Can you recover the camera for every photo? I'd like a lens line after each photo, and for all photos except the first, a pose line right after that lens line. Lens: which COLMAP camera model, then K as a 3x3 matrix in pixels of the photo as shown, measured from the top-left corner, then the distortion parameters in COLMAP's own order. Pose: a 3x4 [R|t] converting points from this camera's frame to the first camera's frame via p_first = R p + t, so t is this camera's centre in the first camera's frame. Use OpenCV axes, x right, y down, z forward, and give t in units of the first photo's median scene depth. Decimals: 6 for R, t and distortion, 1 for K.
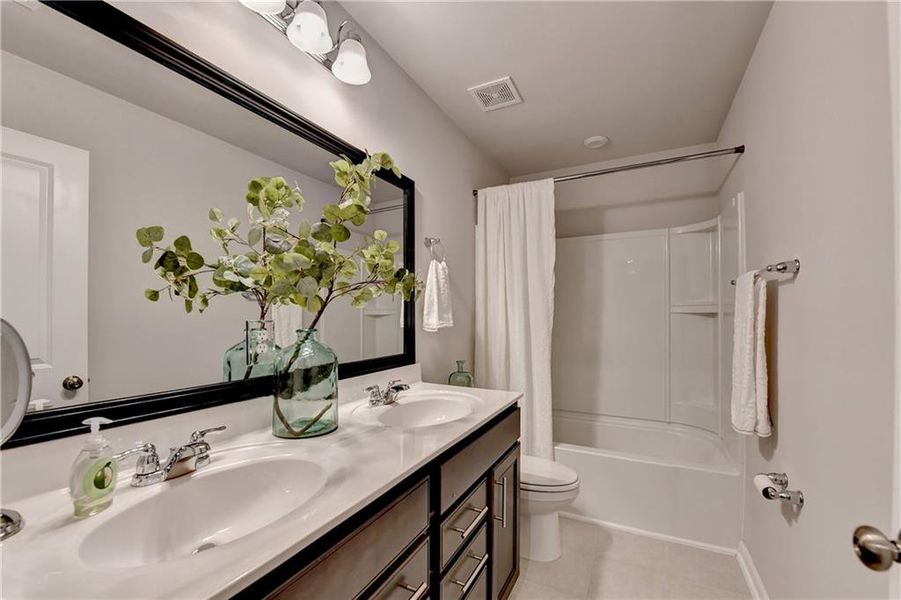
lens RADIAL K [[373.5, 0, 449.3], [0, 373.5, 303.1], [0, 0, 1]] dist [0.021137, -0.000017]
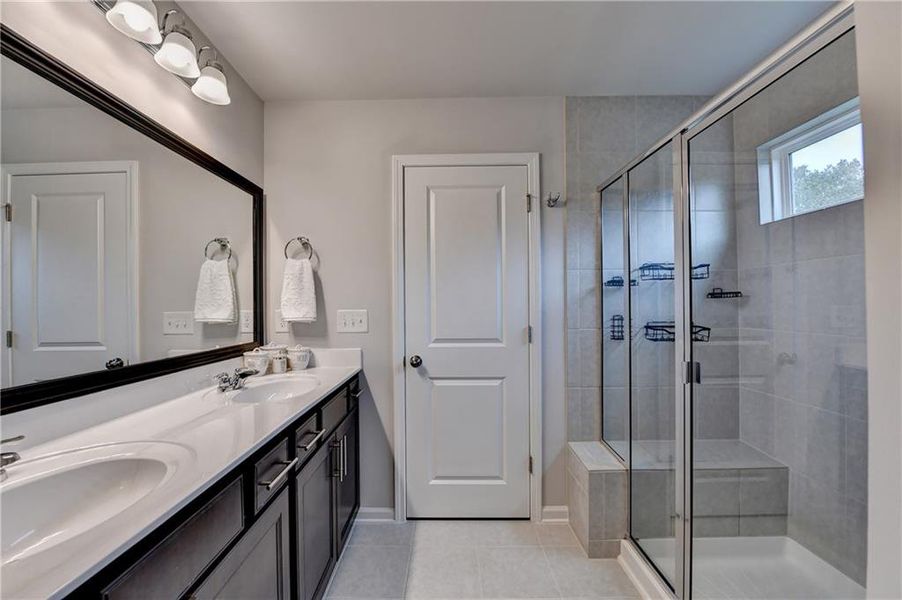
lens RADIAL K [[373.9, 0, 448.8], [0, 373.9, 299.4], [0, 0, 1]] dist [0.021137, -0.000017]
pose [[0.877956, -0.001839, 0.478737, -0.148367], [-0.003646, 0.999938, 0.010527, -0.009159], [-0.478727, -0.010988, 0.877895, -0.277504]]
